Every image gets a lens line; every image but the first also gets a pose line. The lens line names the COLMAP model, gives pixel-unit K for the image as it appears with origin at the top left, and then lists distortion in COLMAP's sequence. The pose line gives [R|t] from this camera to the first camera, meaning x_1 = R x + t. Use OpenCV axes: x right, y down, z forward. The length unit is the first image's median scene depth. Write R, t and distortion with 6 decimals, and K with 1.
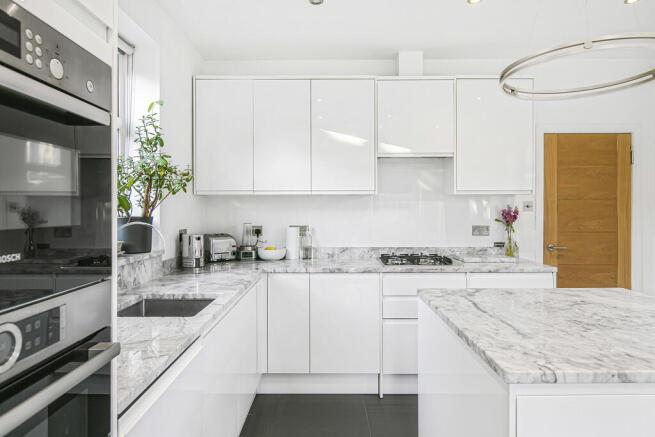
lens RADIAL K [[409.9, 0, 326.6], [0, 409.9, 205.3], [0, 0, 1]] dist [-0.001709, -0.001172]
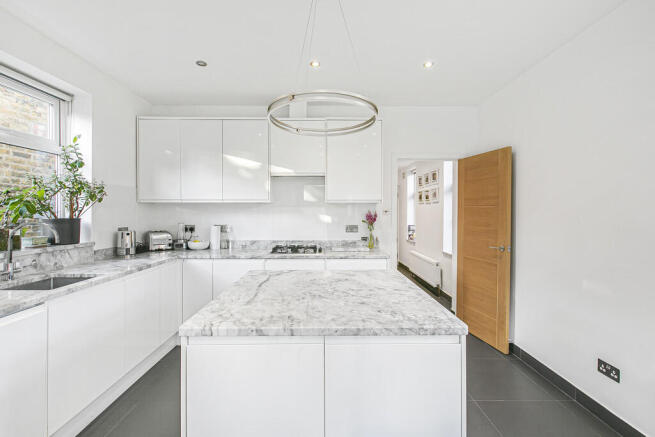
lens RADIAL K [[296.6, 0, 327.5], [0, 296.6, 212.1], [0, 0, 1]] dist [0.001147, 0.000047]
pose [[0.999928, 0.002773, 0.011642, 0.307683], [-0.002857, 0.999969, 0.007269, -0.002405], [-0.011621, -0.007302, 0.999906, -0.012514]]
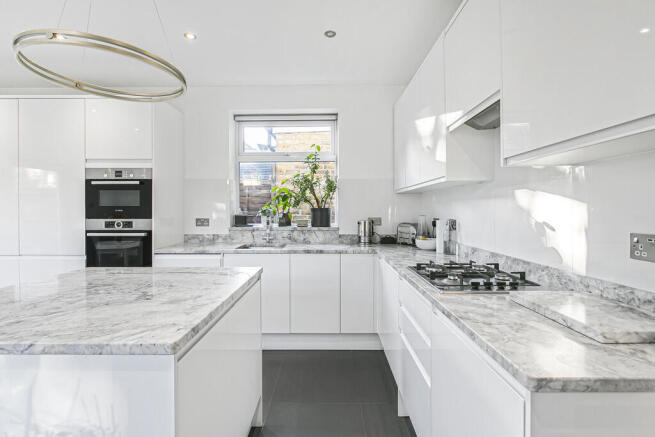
lens RADIAL K [[307.8, 0, 326.7], [0, 307.8, 213.1], [0, 0, 1]] dist [0.000422, -0.000181]
pose [[-0.005183, 0.011369, -0.999922, 0.717199], [0.008074, 0.999903, 0.011326, 0.026600], [0.999954, -0.008015, -0.005274, 0.775092]]
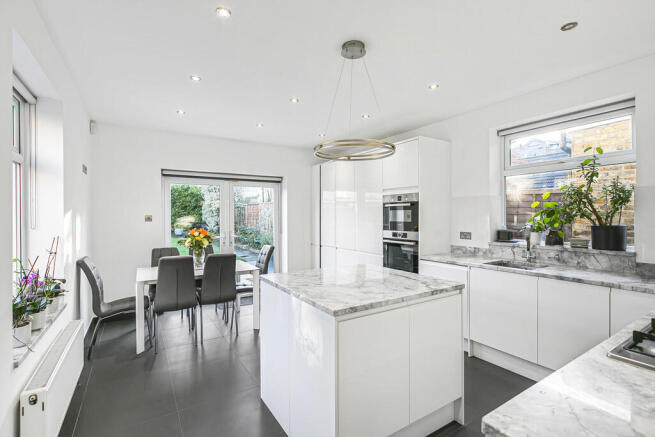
lens RADIAL K [[305.7, 0, 328.3], [0, 305.7, 216.6], [0, 0, 1]] dist [-0.000960, -0.000363]
pose [[-0.845410, 0.008370, -0.534052, 0.724976], [0.010111, 0.999949, -0.000333, -0.010087], [0.534022, -0.005681, -0.845452, 1.043812]]
